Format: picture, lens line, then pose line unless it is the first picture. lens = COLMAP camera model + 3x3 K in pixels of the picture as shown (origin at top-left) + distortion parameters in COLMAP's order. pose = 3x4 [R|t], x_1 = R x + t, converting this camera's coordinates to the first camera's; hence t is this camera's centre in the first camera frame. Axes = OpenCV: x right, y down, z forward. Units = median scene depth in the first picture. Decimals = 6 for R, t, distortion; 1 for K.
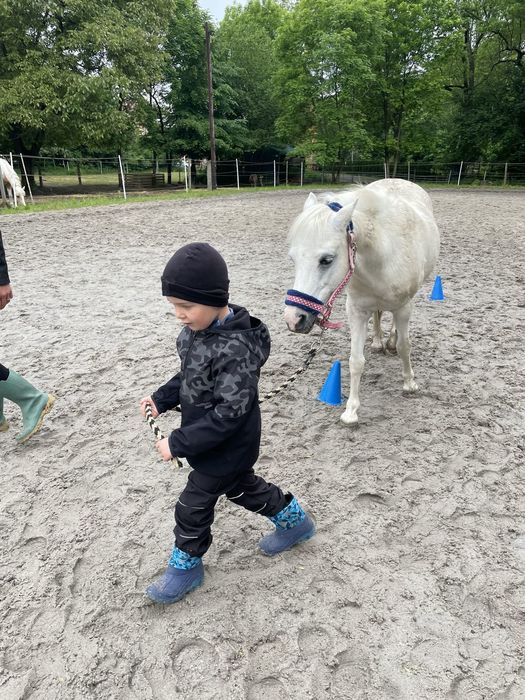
lens RADIAL K [[527.8, 0, 262.5], [0, 527.8, 354.5], [0, 0, 1]] dist [0.084469, -0.113947]
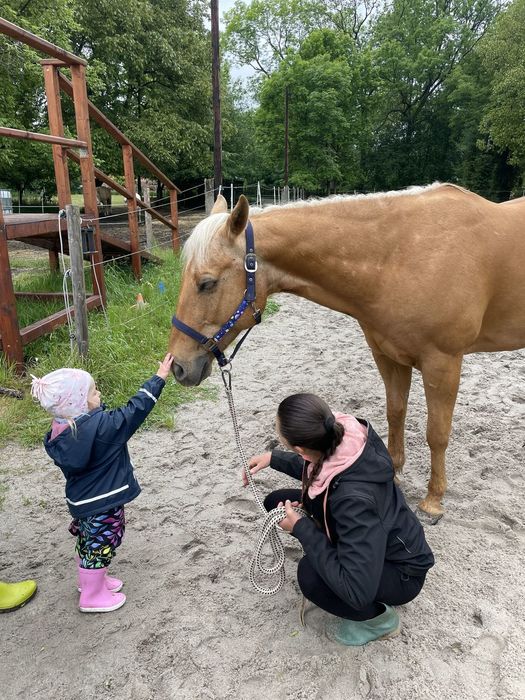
lens RADIAL K [[527.8, 0, 263.3], [0, 527.8, 353.3], [0, 0, 1]] dist [0.084469, -0.113947]
pose [[0.947708, -0.088887, 0.306511, -0.414194], [0.101228, 0.994560, -0.024571, 0.048791], [-0.302659, 0.054314, 0.951550, -0.148937]]
